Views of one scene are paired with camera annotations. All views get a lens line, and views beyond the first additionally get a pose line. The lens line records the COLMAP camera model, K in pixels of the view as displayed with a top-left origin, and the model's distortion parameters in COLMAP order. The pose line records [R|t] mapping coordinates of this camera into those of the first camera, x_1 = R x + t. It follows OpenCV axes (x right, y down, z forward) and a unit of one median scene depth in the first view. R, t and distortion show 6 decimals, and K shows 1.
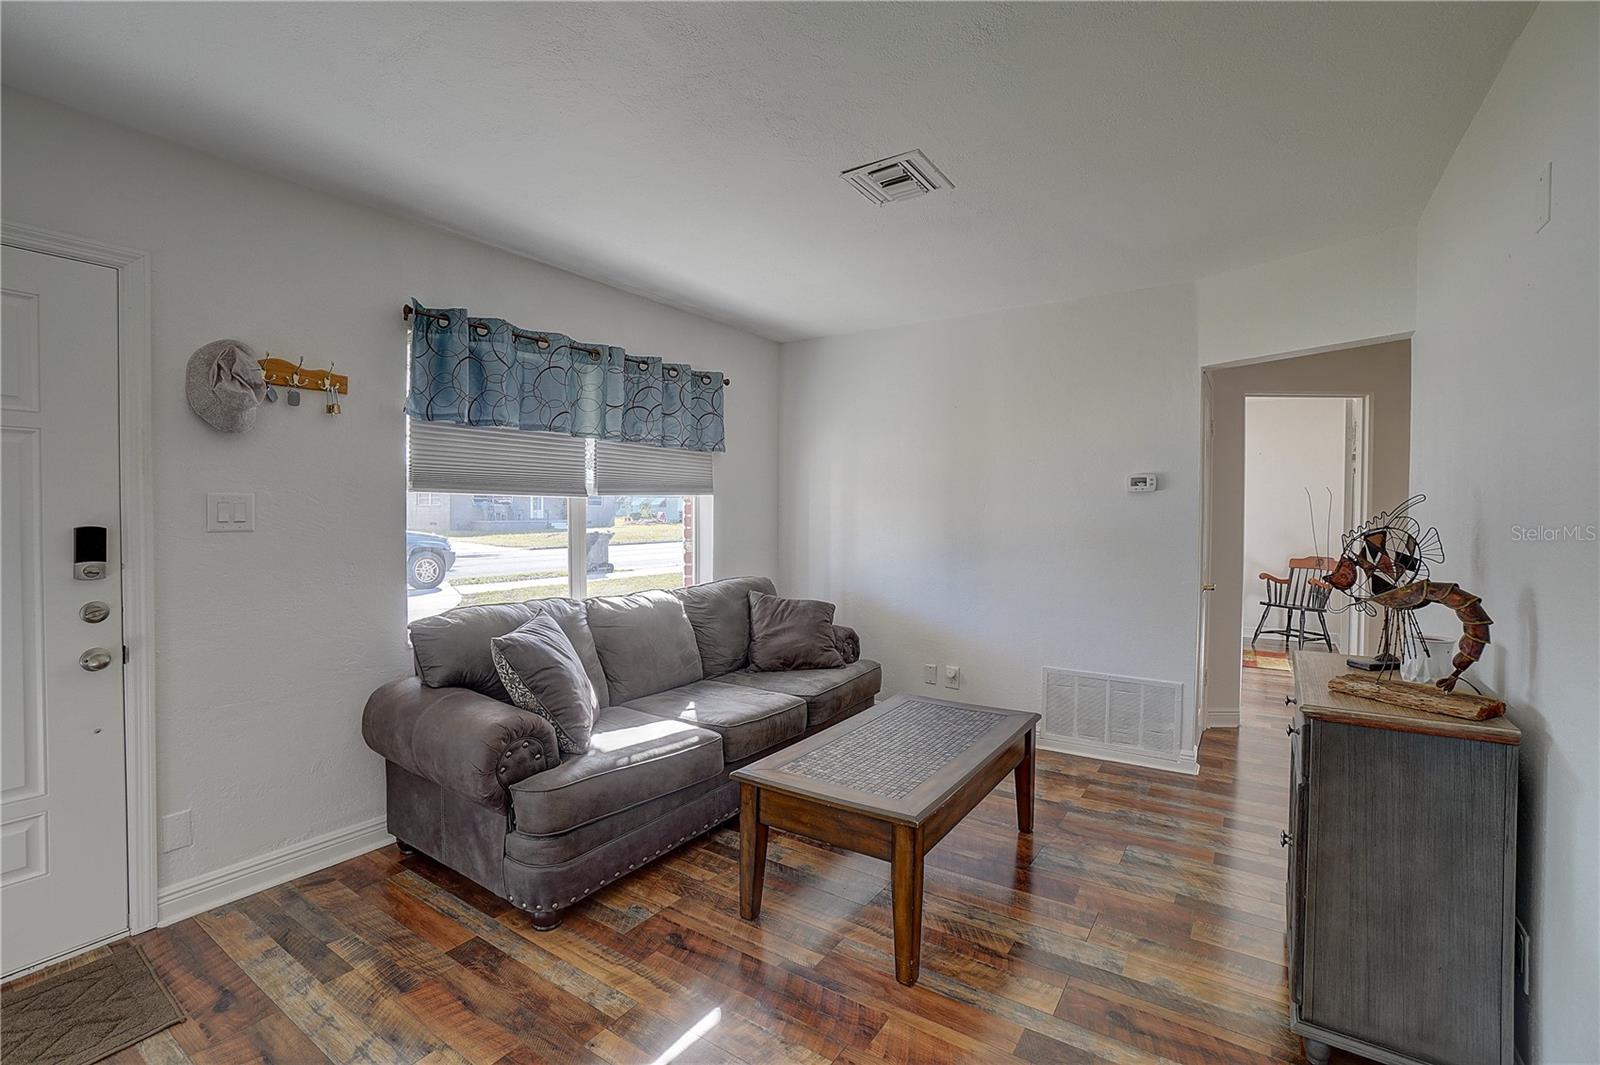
lens RADIAL K [[704.6, 0, 803.0], [0, 704.6, 527.9], [0, 0, 1]] dist [-0.032505, 0.000986]
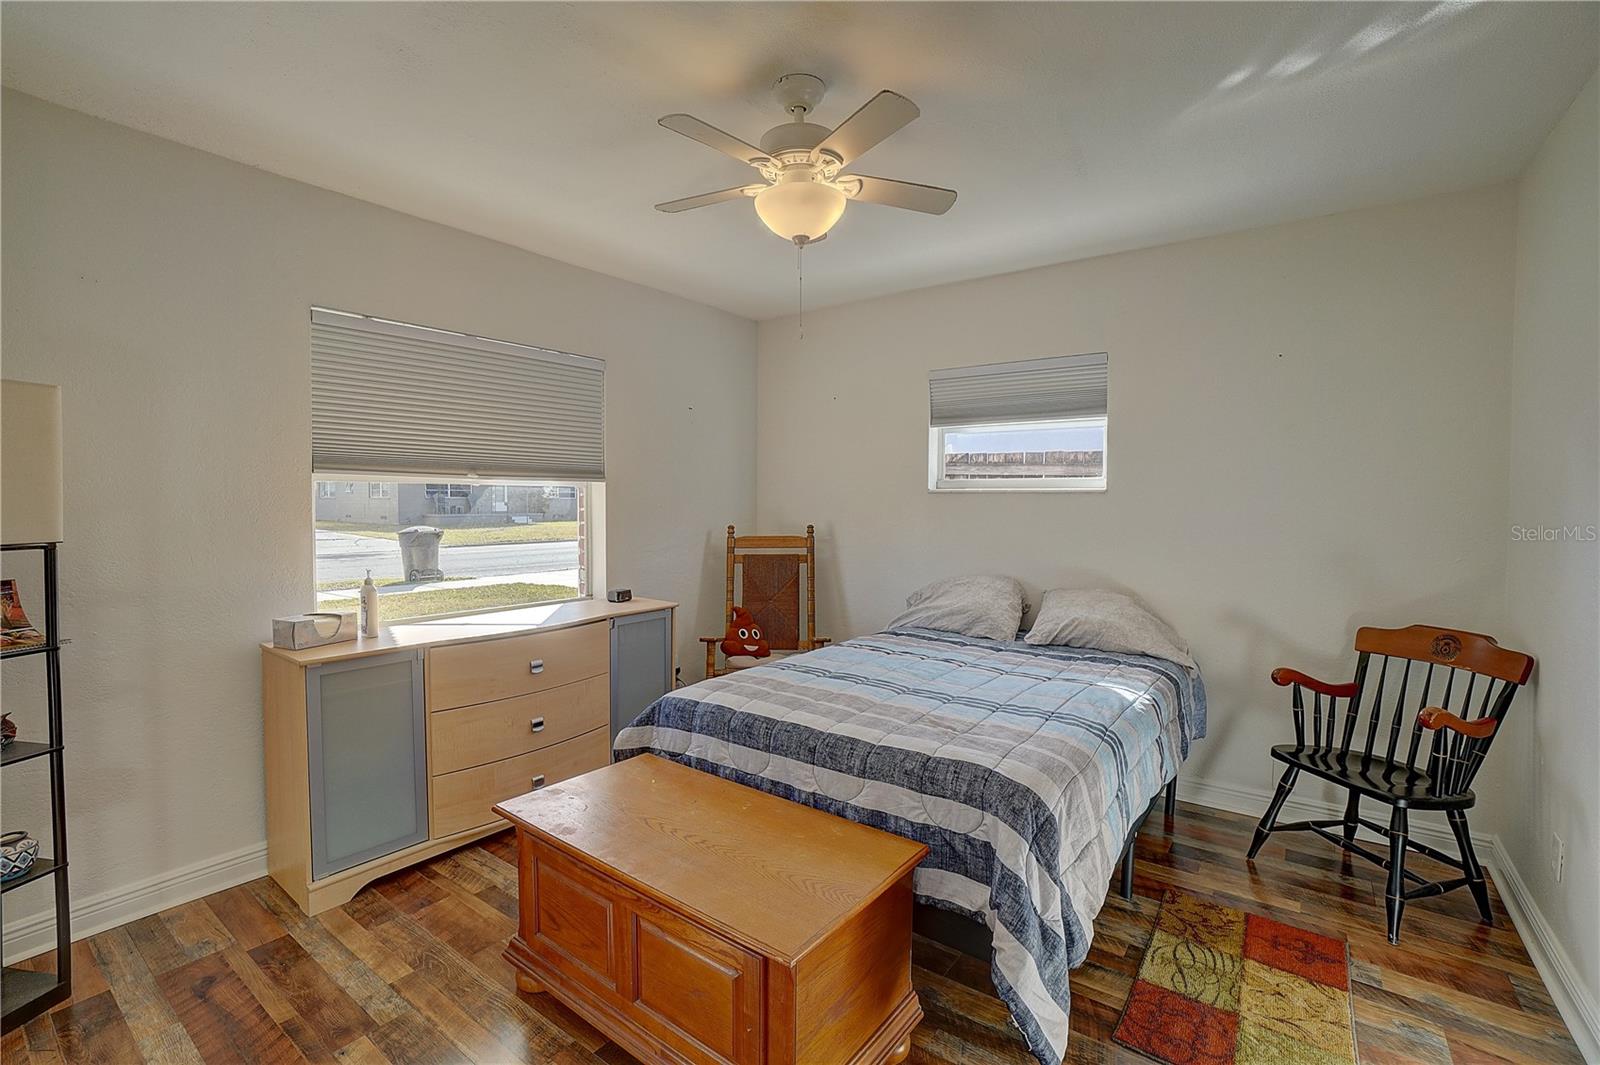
lens RADIAL K [[704.6, 0, 790.4], [0, 704.6, 519.0], [0, 0, 1]] dist [-0.032505, 0.000986]
pose [[0.997599, -0.005882, -0.069003, 0.432247], [0.005980, 0.999981, 0.001212, -0.014446], [0.068994, -0.001622, 0.997616, 0.621579]]
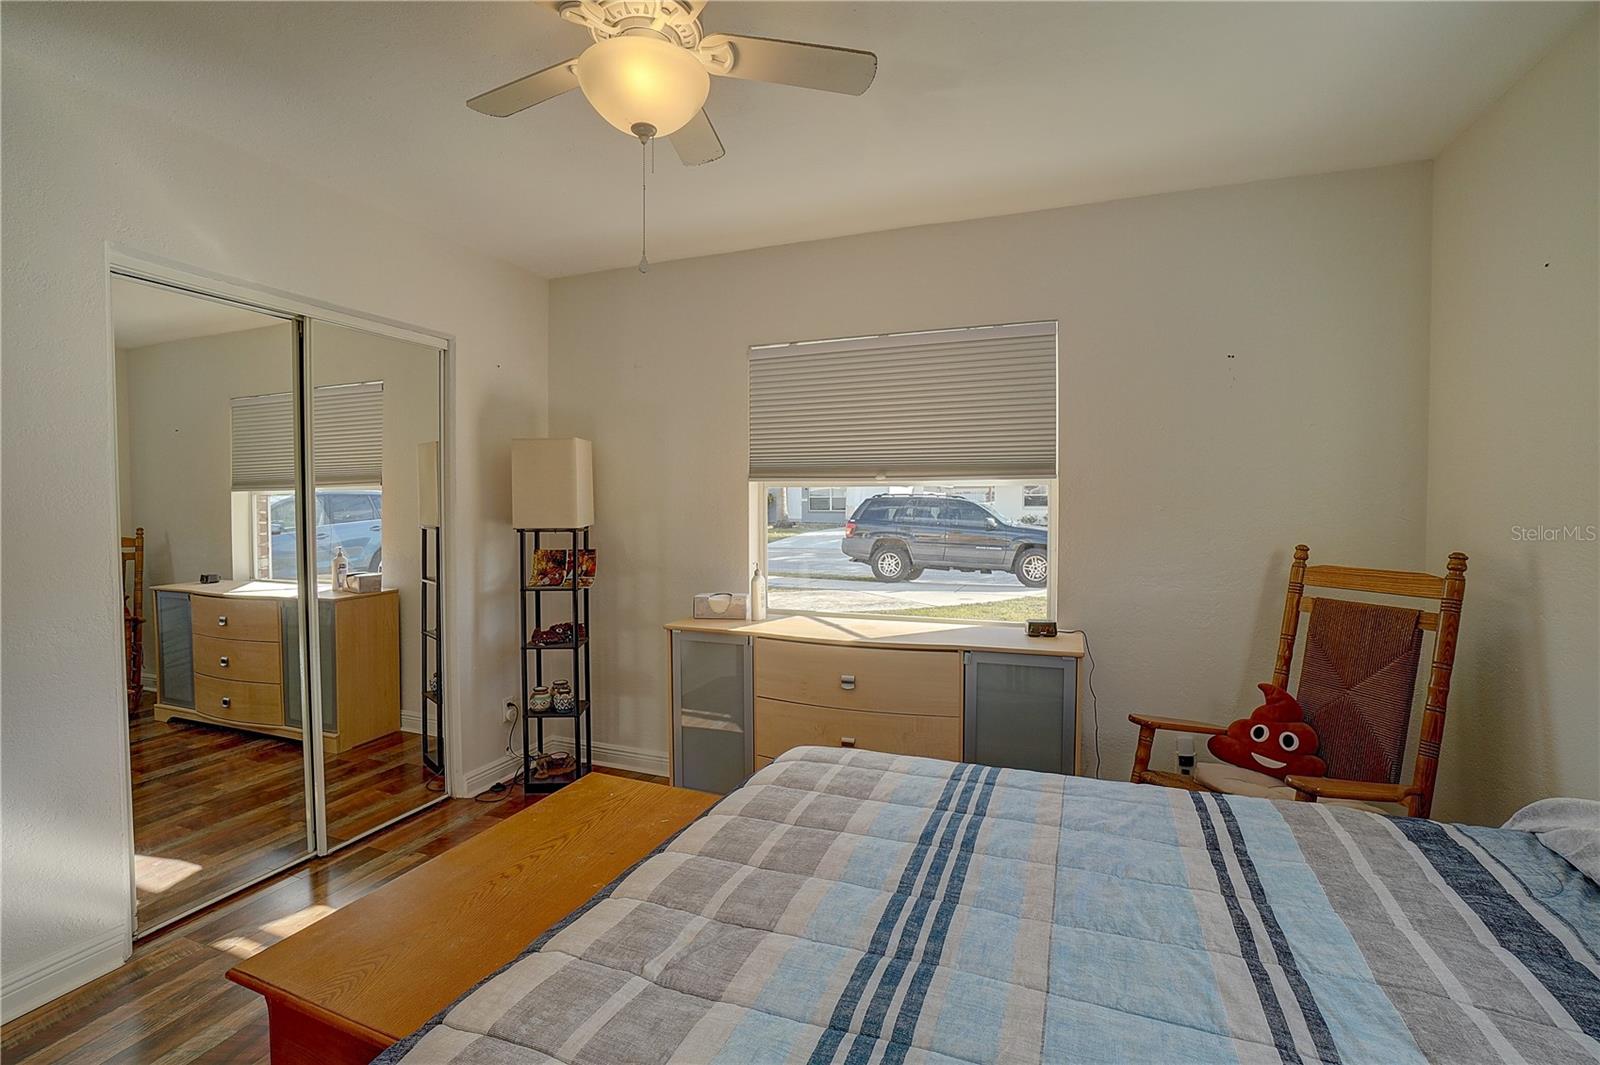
lens RADIAL K [[704.6, 0, 803.2], [0, 704.6, 522.1], [0, 0, 1]] dist [-0.032505, 0.000986]
pose [[0.220411, 0.017821, -0.975244, 1.317914], [-0.017104, 0.999750, 0.014403, -0.042708], [0.975257, 0.013506, 0.220661, 1.963680]]
